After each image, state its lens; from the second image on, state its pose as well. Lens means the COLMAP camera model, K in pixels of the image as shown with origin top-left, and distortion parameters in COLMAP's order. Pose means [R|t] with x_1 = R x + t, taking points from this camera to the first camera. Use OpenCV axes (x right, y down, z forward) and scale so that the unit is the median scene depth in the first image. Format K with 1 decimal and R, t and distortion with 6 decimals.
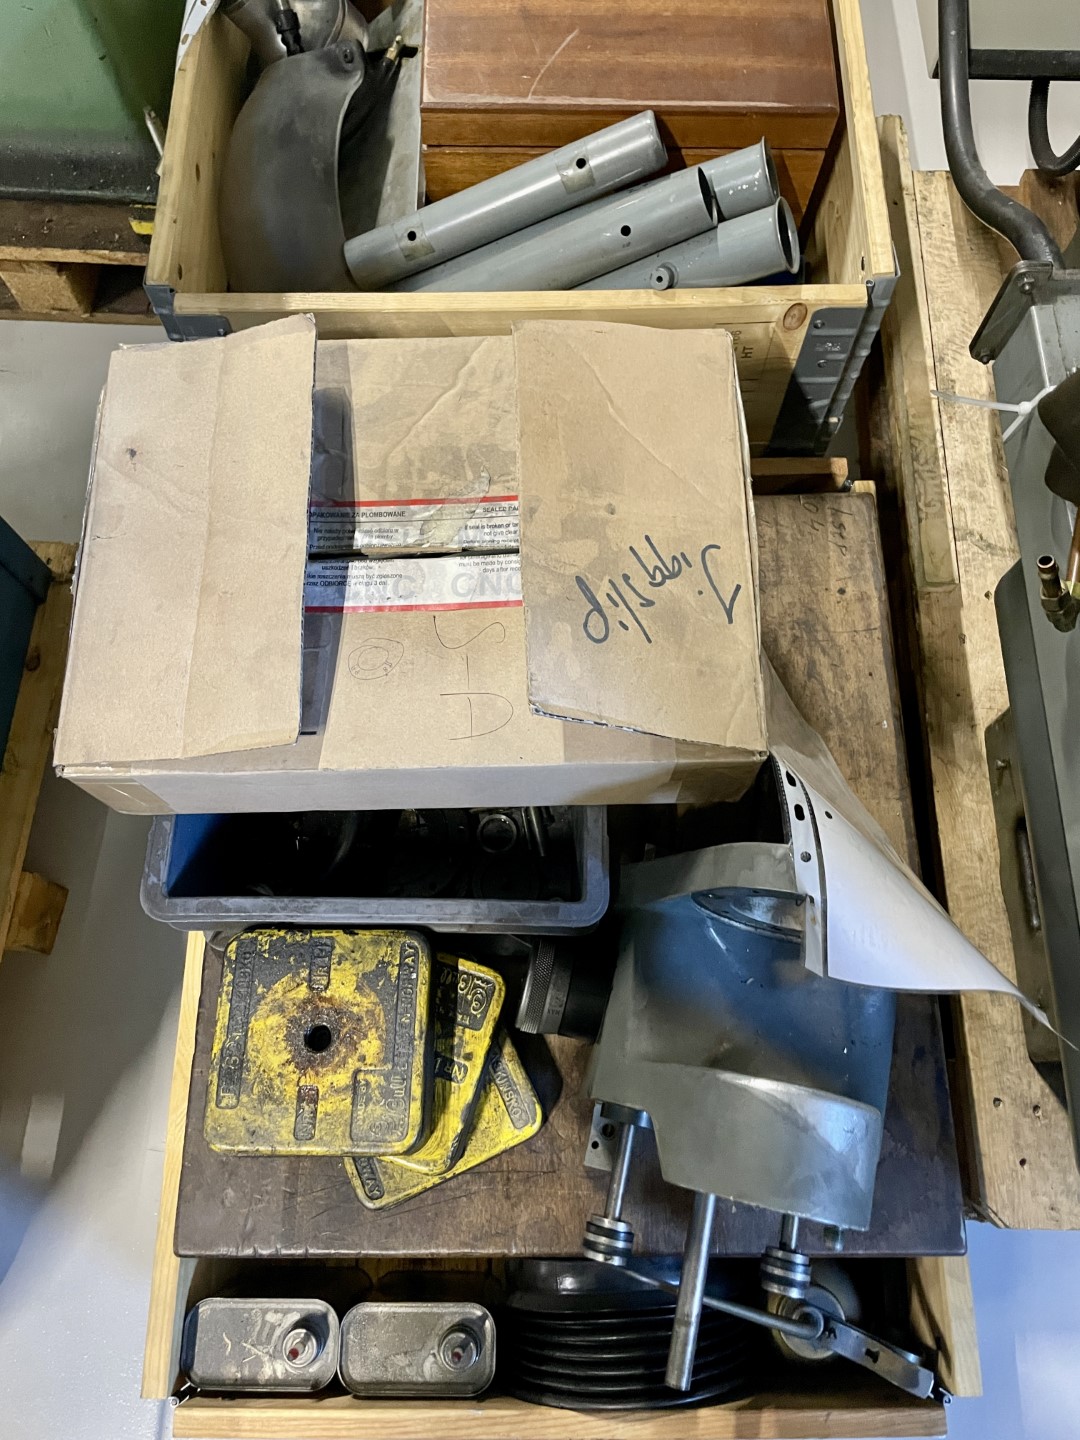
lens RADIAL K [[1108.6, 0, 530.2], [0, 1108.6, 719.9], [0, 0, 1]] dist [0.095802, -0.146443]
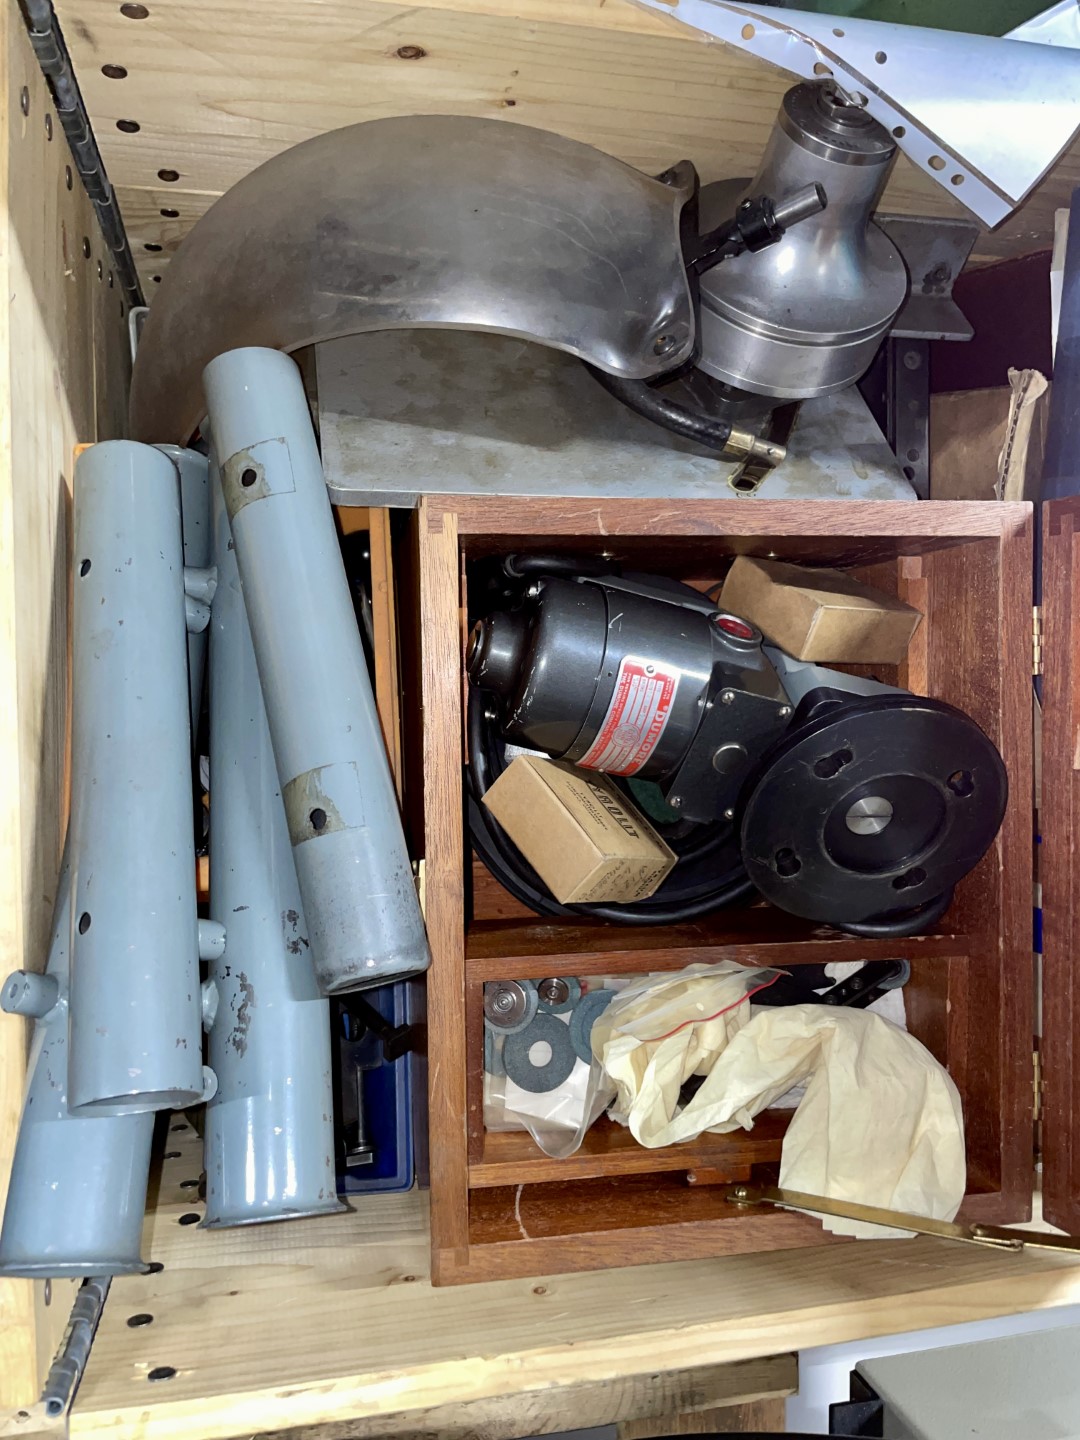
lens RADIAL K [[1108.6, 0, 530.2], [0, 1108.6, 719.9], [0, 0, 1]] dist [0.095802, -0.146443]
pose [[0.018179, 0.999596, 0.021855, -0.004990], [-0.993050, 0.015510, 0.116664, -0.607763], [0.116278, -0.023824, 0.992931, 0.506113]]
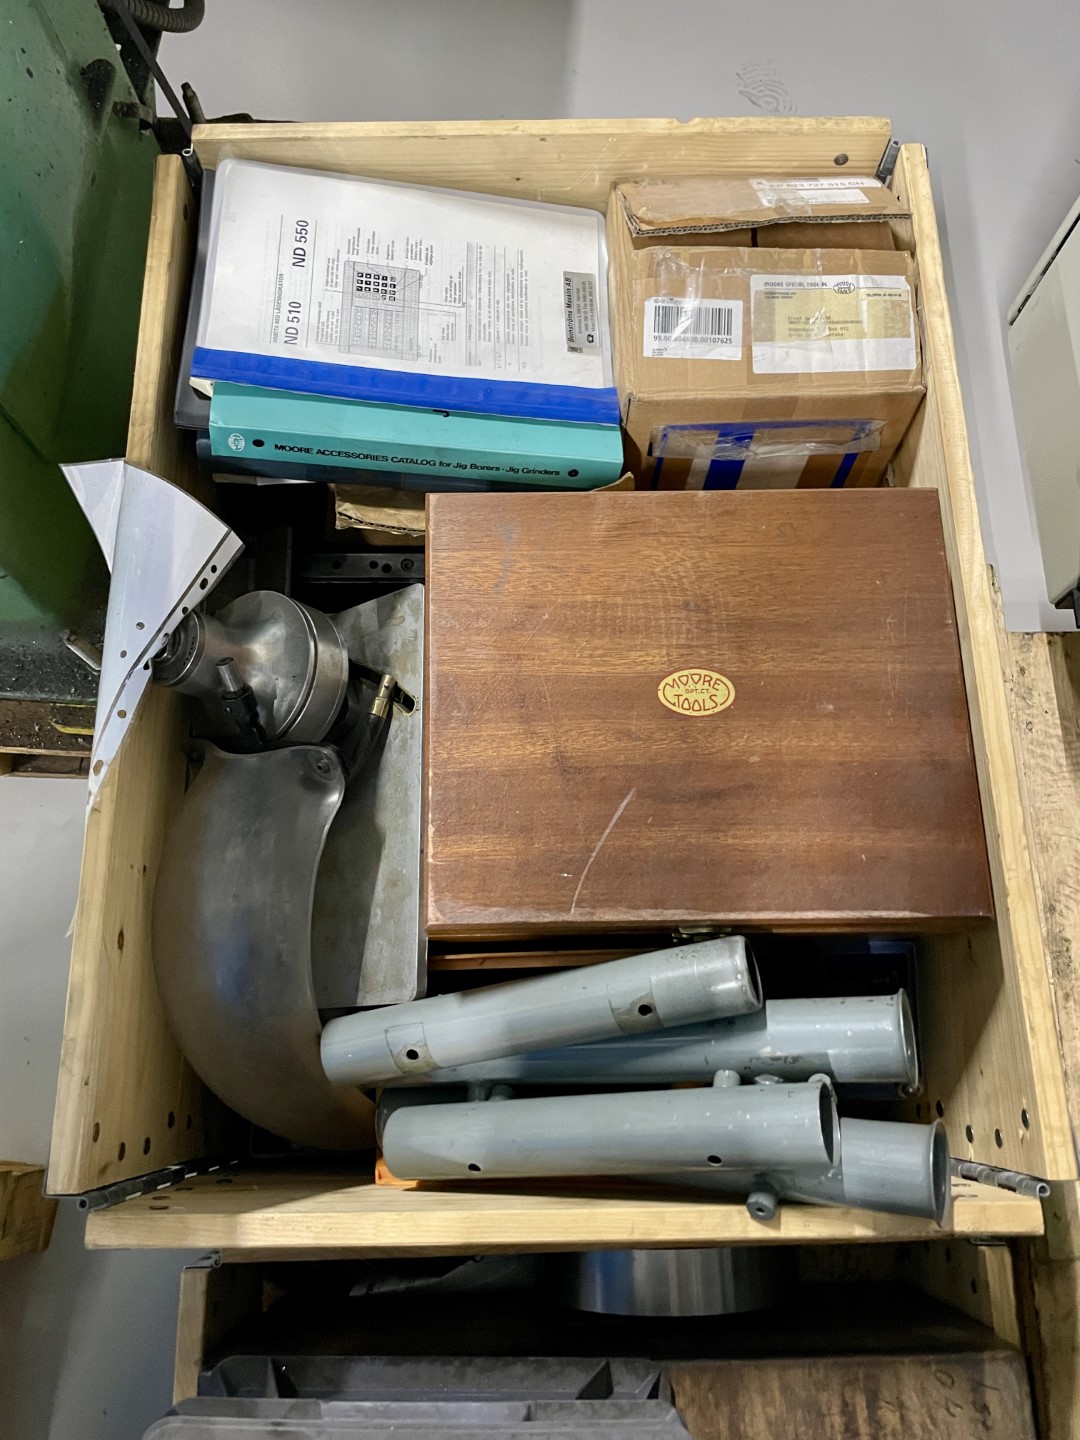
lens RADIAL K [[1108.6, 0, 530.2], [0, 1108.6, 719.9], [0, 0, 1]] dist [0.095802, -0.146443]
pose [[0.999721, -0.011842, 0.020426, -0.039692], [0.011049, 0.999197, 0.038502, -0.672098], [-0.020865, -0.038266, 0.999050, 0.266313]]
